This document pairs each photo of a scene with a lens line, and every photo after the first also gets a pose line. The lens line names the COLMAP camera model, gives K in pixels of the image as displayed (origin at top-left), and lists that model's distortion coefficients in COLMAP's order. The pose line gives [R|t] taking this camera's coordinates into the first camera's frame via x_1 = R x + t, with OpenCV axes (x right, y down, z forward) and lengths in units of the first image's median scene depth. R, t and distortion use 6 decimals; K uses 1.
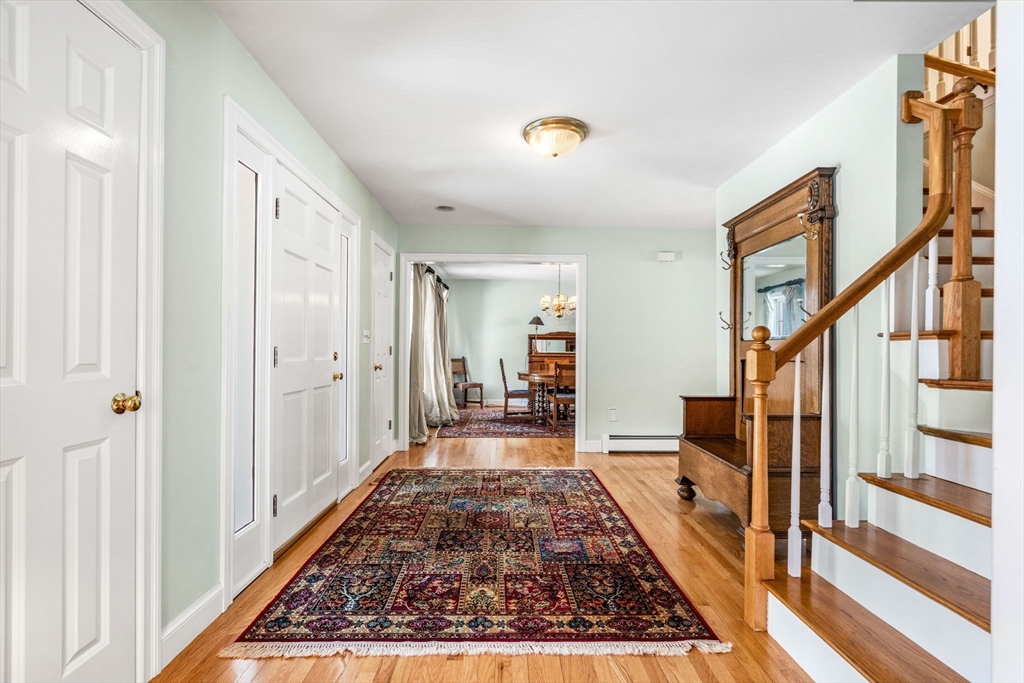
lens RADIAL K [[466.6, 0, 509.9], [0, 466.6, 344.0], [0, 0, 1]] dist [-0.003971, -0.000364]
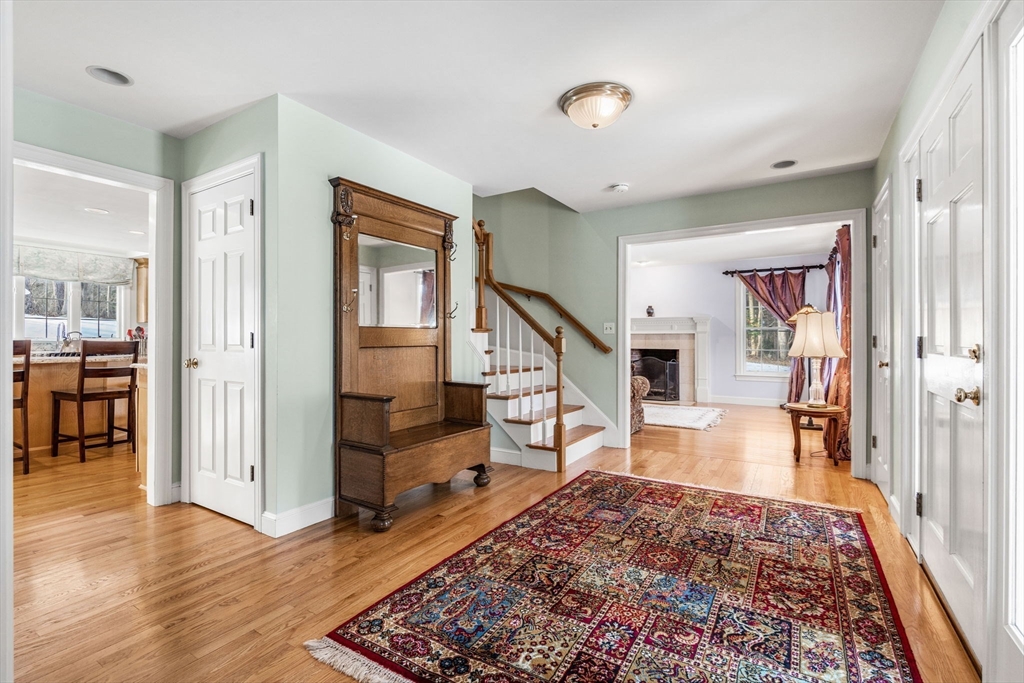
lens RADIAL K [[466.6, 0, 509.9], [0, 466.6, 344.0], [0, 0, 1]] dist [-0.003971, -0.000364]
pose [[-0.842594, -0.009958, 0.538457, -0.263788], [-0.011267, 0.999936, 0.000862, 0.025908], [-0.538431, -0.005341, -0.842653, 1.919867]]
